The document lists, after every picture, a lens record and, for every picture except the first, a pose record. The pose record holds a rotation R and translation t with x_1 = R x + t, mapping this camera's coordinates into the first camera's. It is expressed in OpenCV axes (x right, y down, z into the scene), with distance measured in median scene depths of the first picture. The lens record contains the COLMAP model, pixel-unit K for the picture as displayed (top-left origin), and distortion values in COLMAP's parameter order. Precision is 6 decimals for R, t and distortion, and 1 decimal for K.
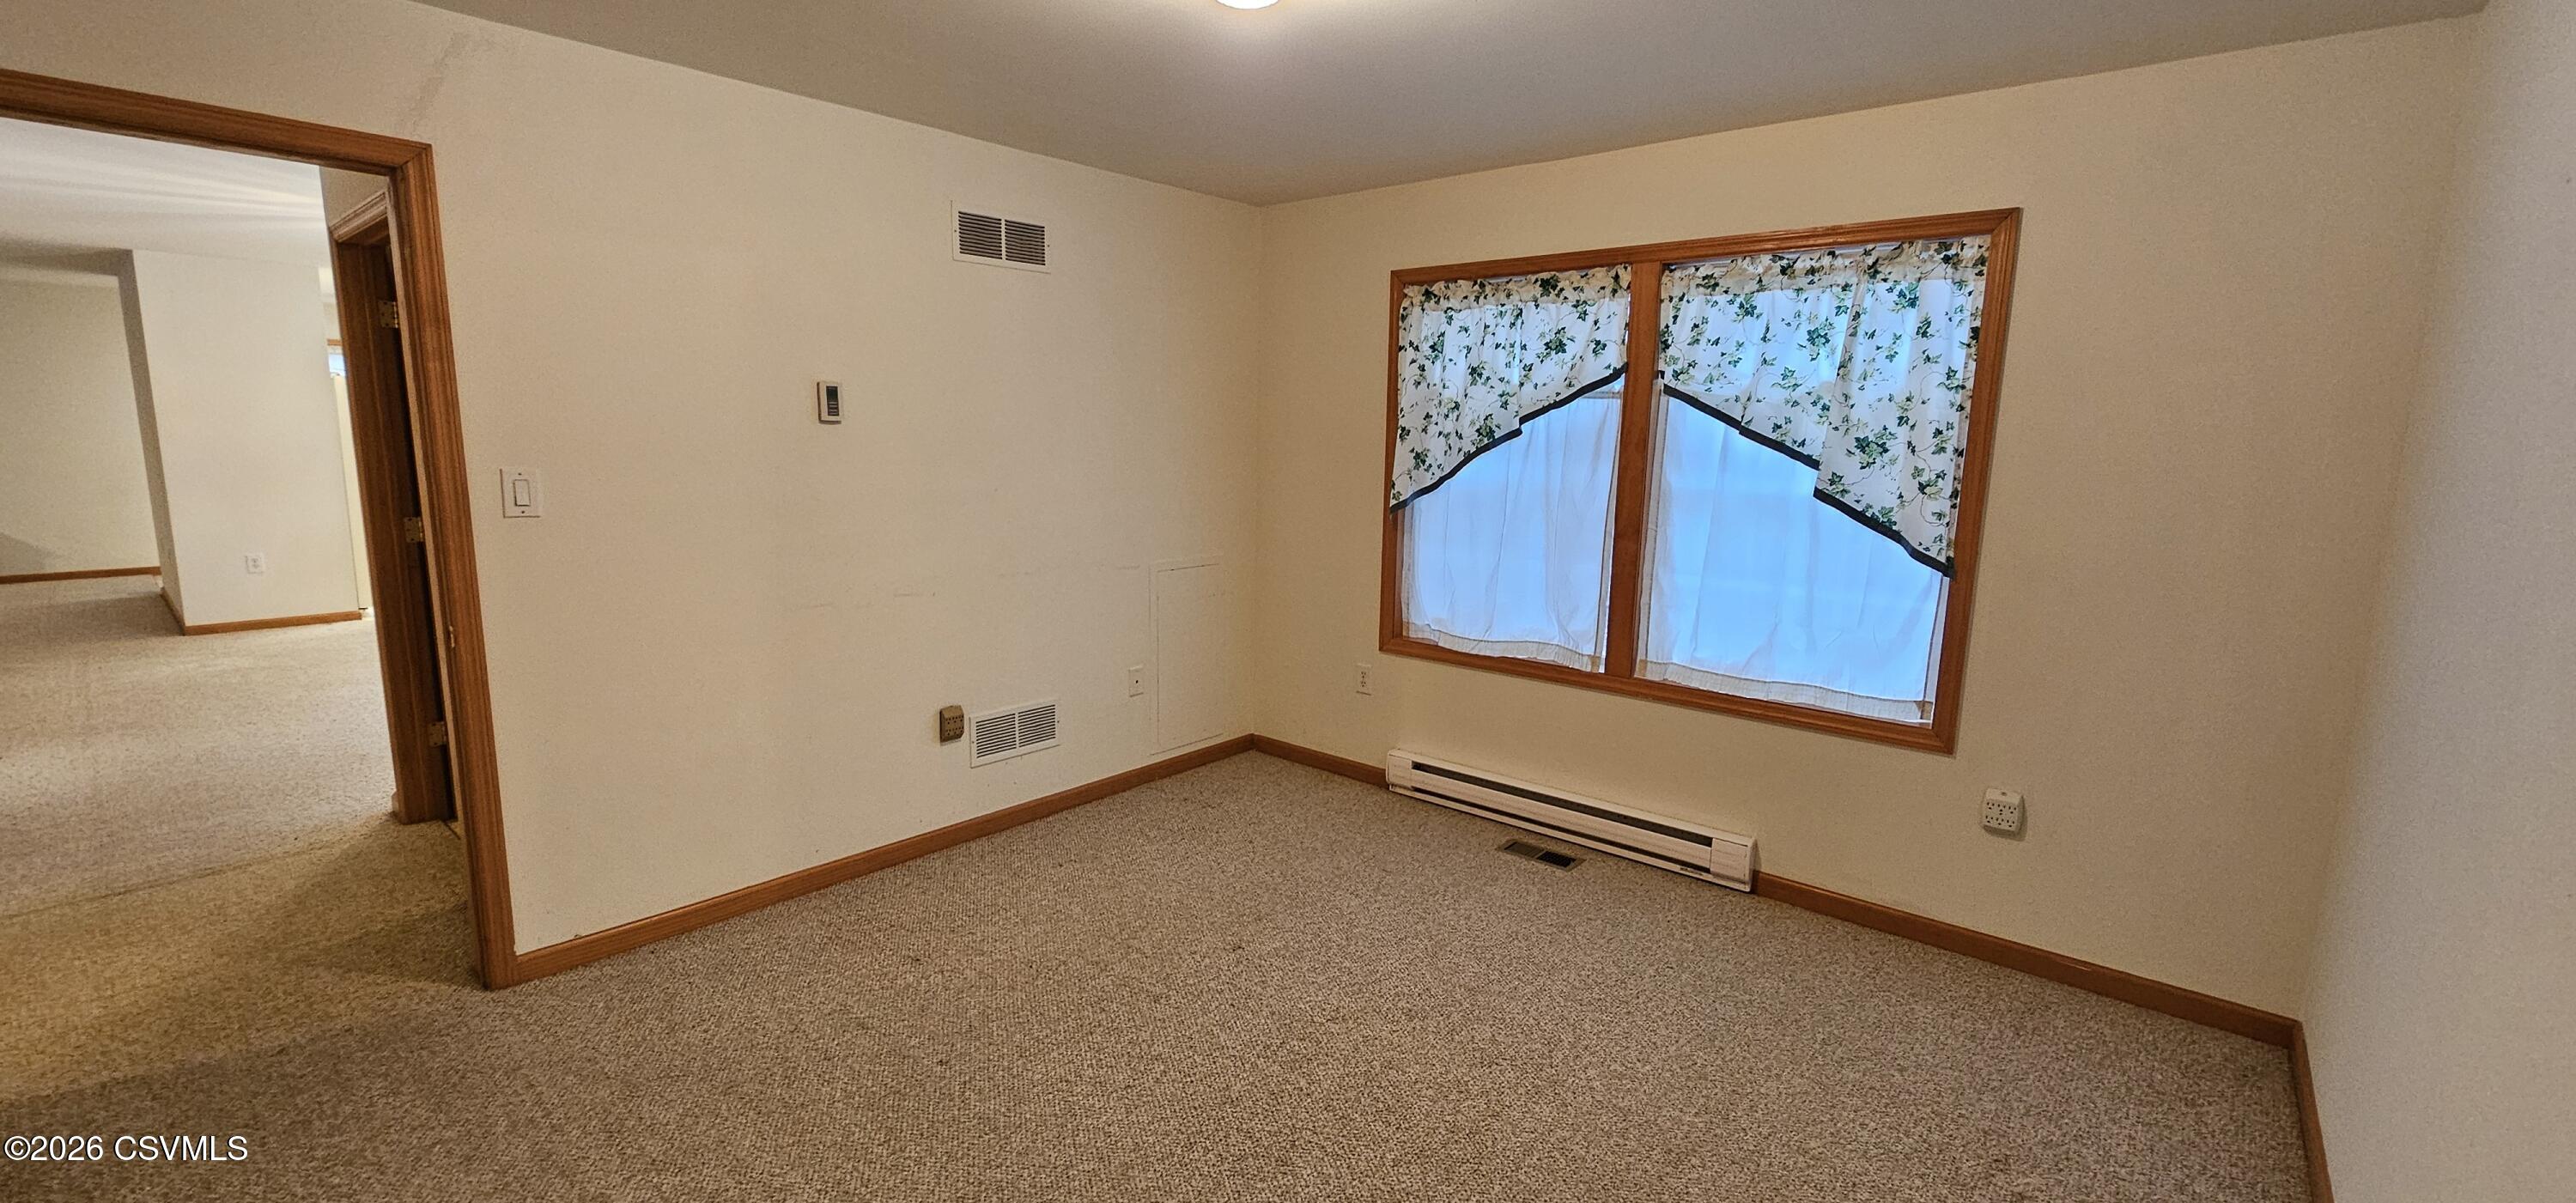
lens RADIAL K [[1053.4, 0, 1295.7], [0, 1053.4, 592.0], [0, 0, 1]] dist [-0.001654, -0.000332]
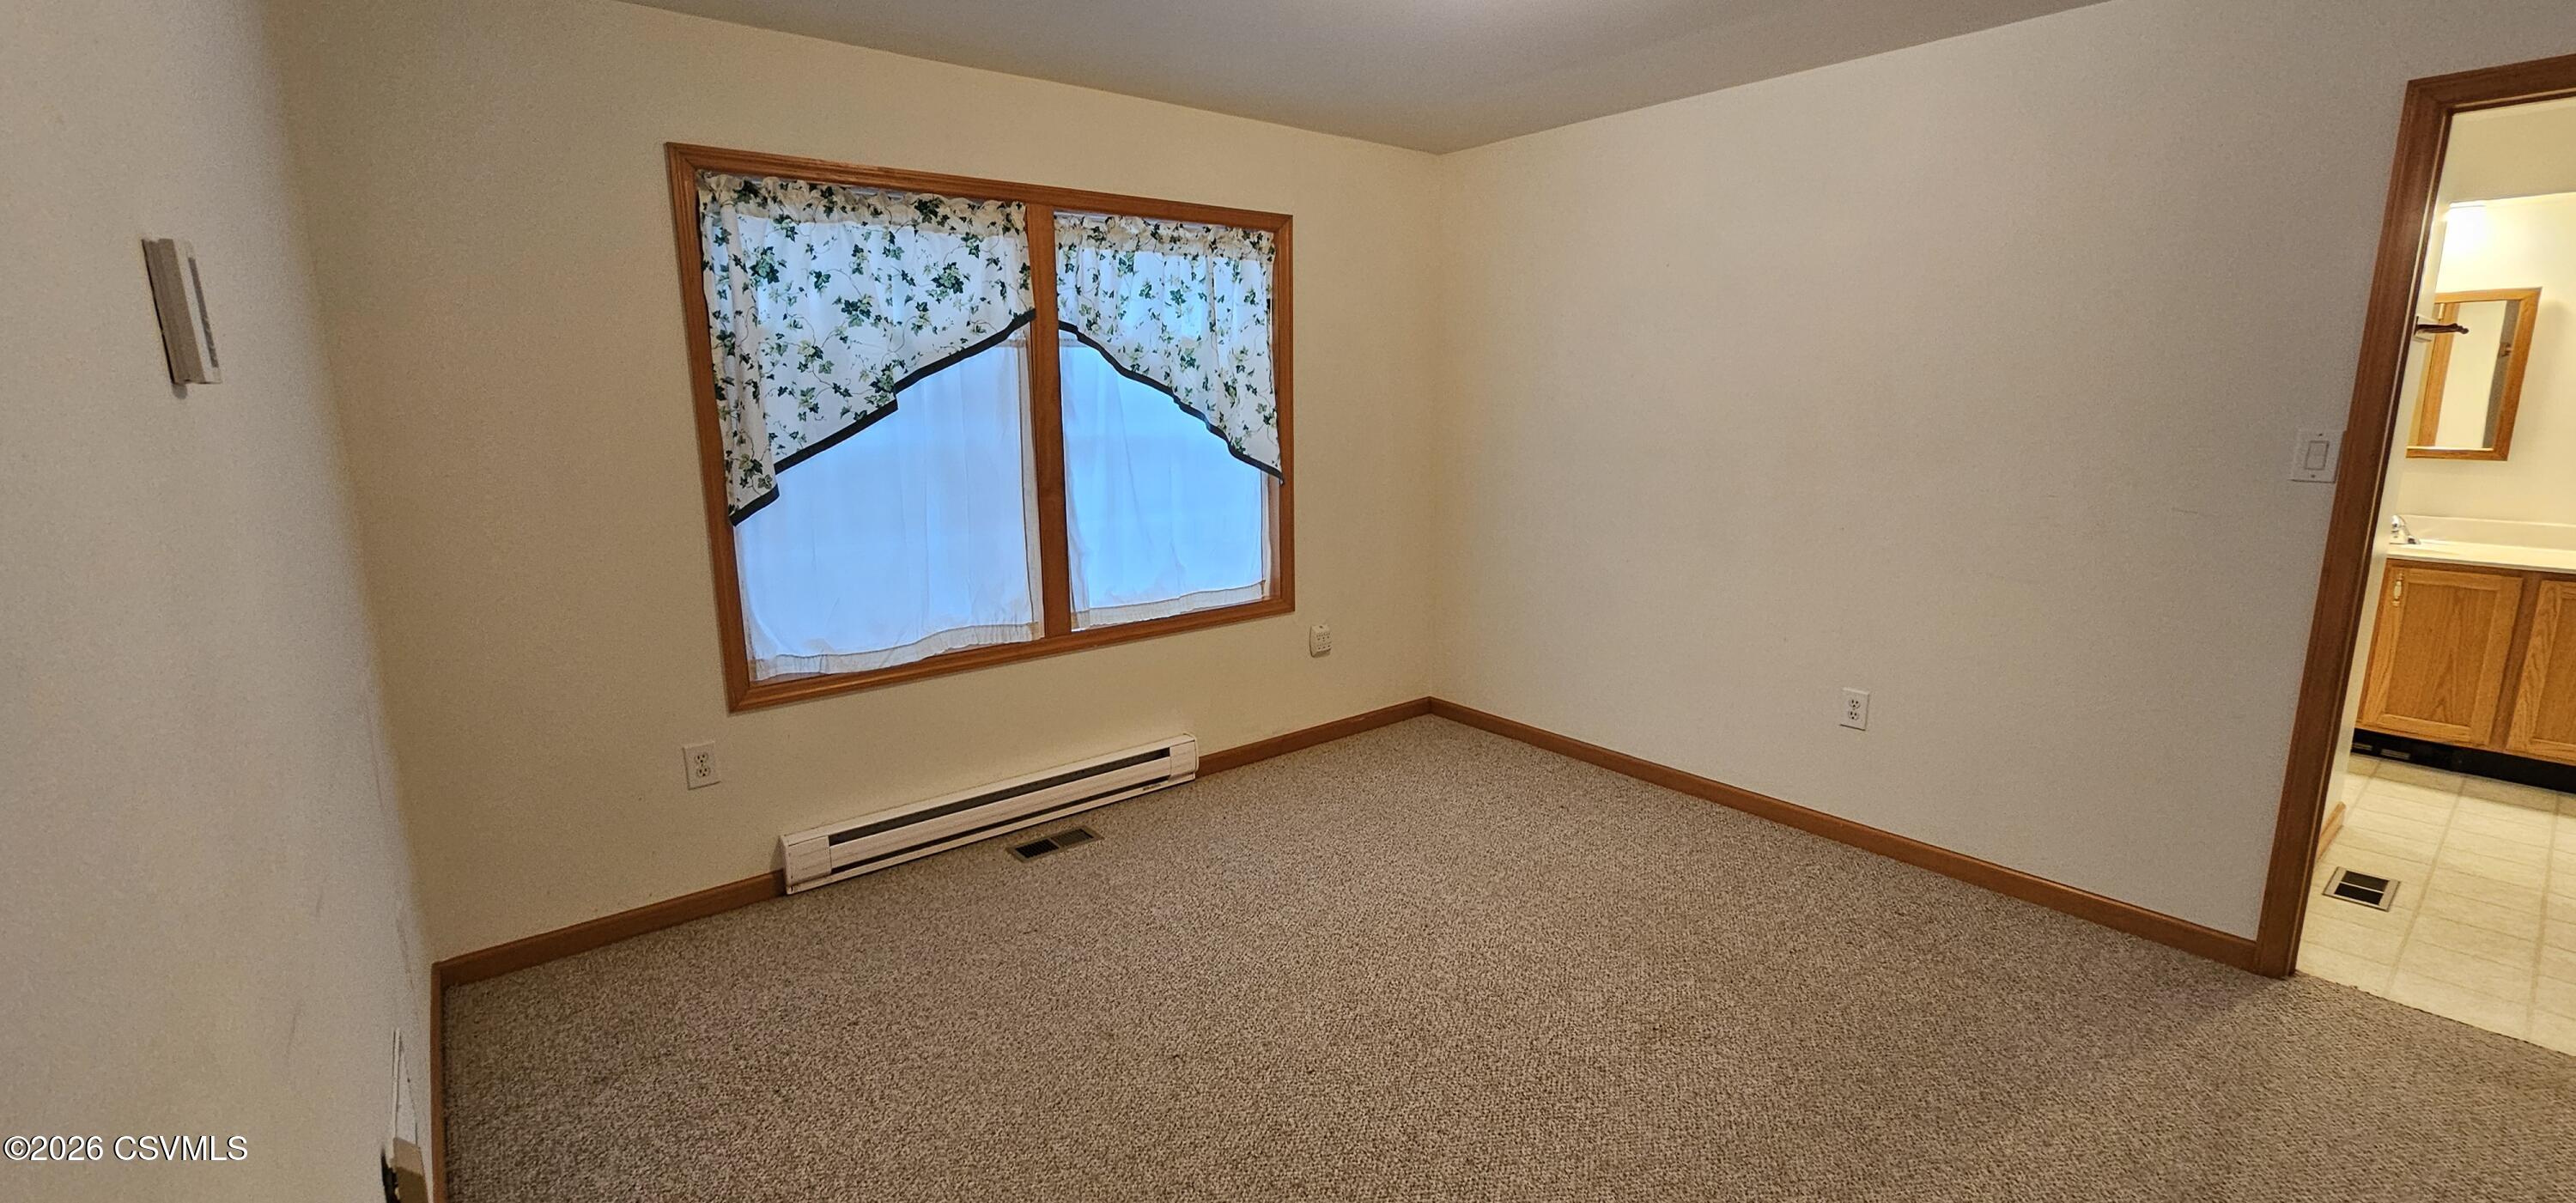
lens RADIAL K [[1053.4, 0, 1295.7], [0, 1053.4, 592.0], [0, 0, 1]] dist [-0.001654, -0.000332]
pose [[0.179918, -0.204586, 0.962172, -0.595337], [0.166639, 0.970335, 0.175161, -0.094936], [-0.969464, 0.128821, 0.208673, 0.592834]]
